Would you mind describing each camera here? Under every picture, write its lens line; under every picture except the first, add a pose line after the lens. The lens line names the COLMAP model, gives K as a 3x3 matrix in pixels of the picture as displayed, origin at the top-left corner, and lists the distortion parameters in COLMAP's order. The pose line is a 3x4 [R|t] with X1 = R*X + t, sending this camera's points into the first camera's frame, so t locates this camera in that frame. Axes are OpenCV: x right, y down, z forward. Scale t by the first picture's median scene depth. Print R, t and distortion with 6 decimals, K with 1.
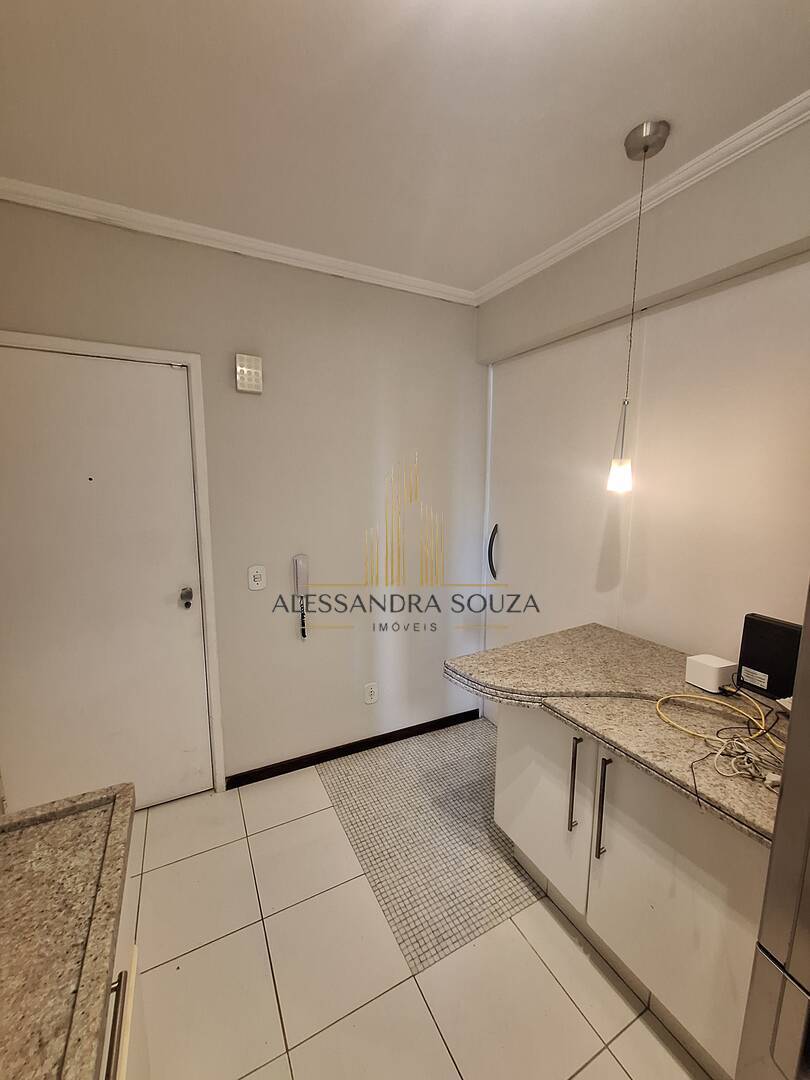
lens RADIAL K [[426.0, 0, 401.1], [0, 426.0, 544.4], [0, 0, 1]] dist [-0.000844, 0.000047]
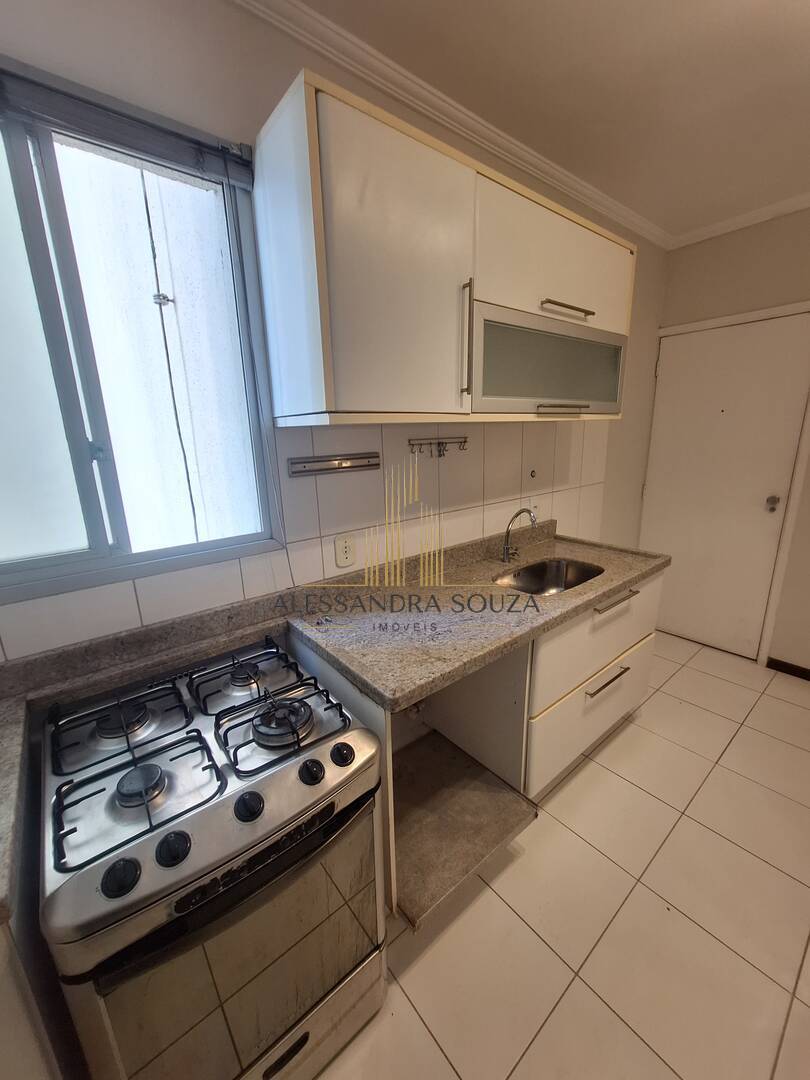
lens RADIAL K [[426.0, 0, 401.1], [0, 426.0, 544.4], [0, 0, 1]] dist [-0.000844, 0.000047]
pose [[0.204167, 0.242547, -0.948413, 0.641825], [-0.117607, 0.967880, 0.222208, 0.116507], [0.971846, 0.066172, 0.226134, -0.461202]]
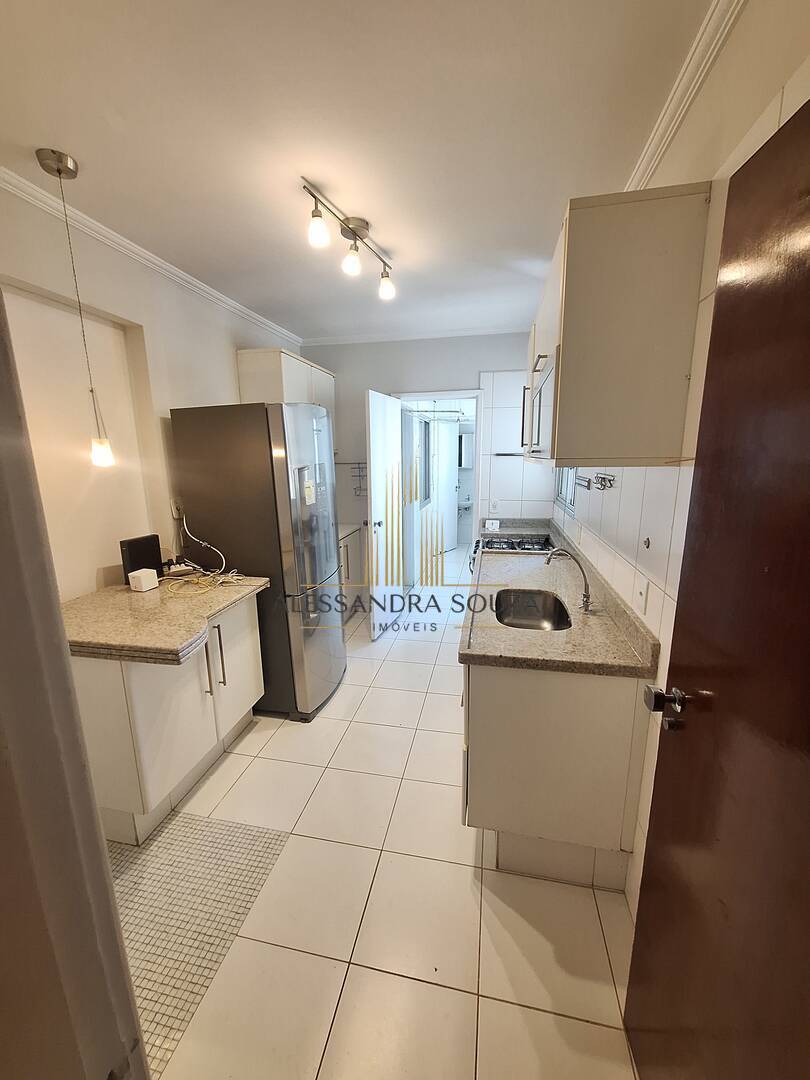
lens RADIAL K [[426.0, 0, 401.1], [0, 426.0, 544.4], [0, 0, 1]] dist [-0.000844, 0.000047]
pose [[-0.774453, -0.125439, 0.620071, -0.825168], [0.102204, 0.942462, 0.318308, -0.192273], [-0.624321, 0.309888, -0.717072, 1.272312]]
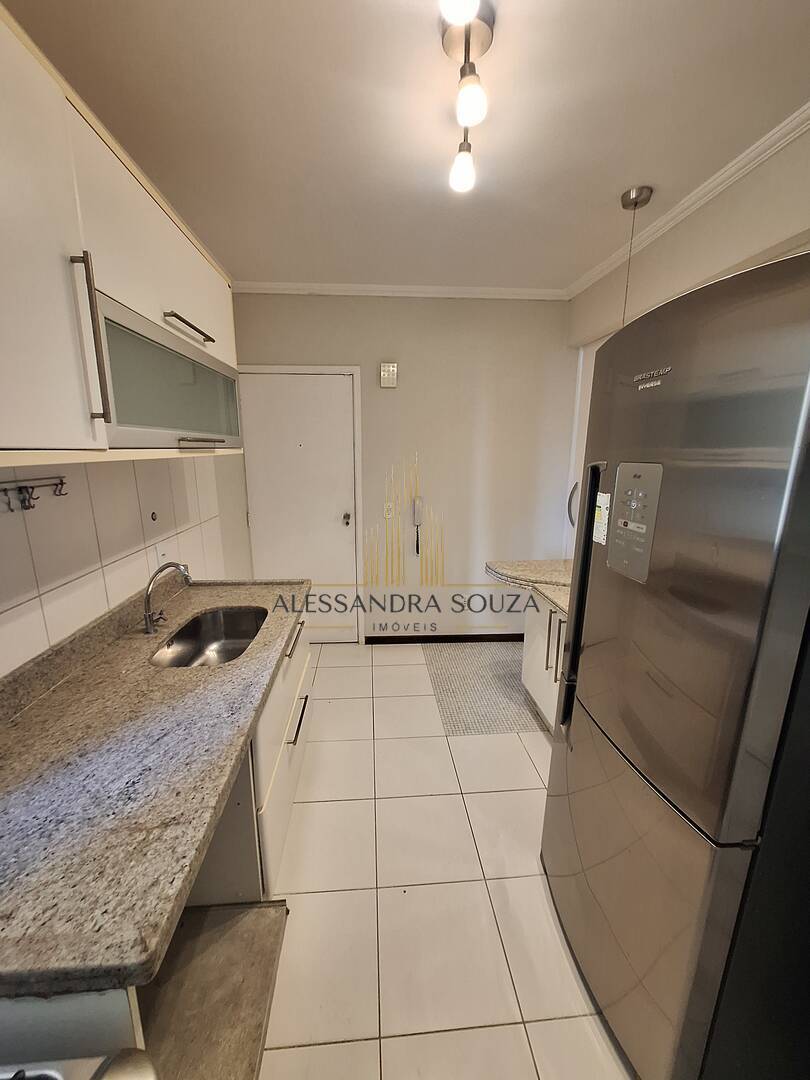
lens RADIAL K [[426.0, 0, 401.1], [0, 426.0, 544.4], [0, 0, 1]] dist [-0.000844, 0.000047]
pose [[0.921564, 0.083368, -0.379169, 0.397317], [-0.055350, 0.994909, 0.084223, 0.094113], [0.384260, -0.056629, 0.921486, -0.542177]]
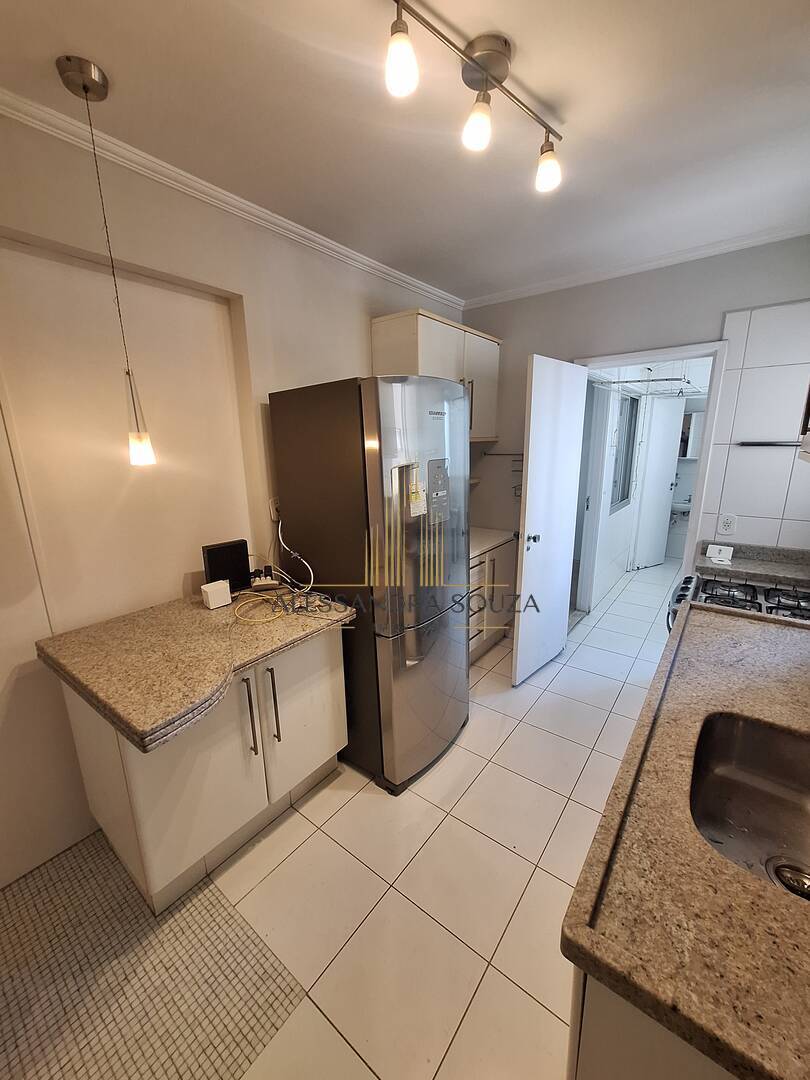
lens RADIAL K [[426.2, 0, 401.2], [0, 426.2, 546.3], [0, 0, 1]] dist [-0.005430, 0.000115]
pose [[-0.423541, -0.212013, 0.880718, -0.587326], [0.149377, 0.942572, 0.298739, -0.138474], [-0.893476, 0.258087, -0.367548, 0.793042]]
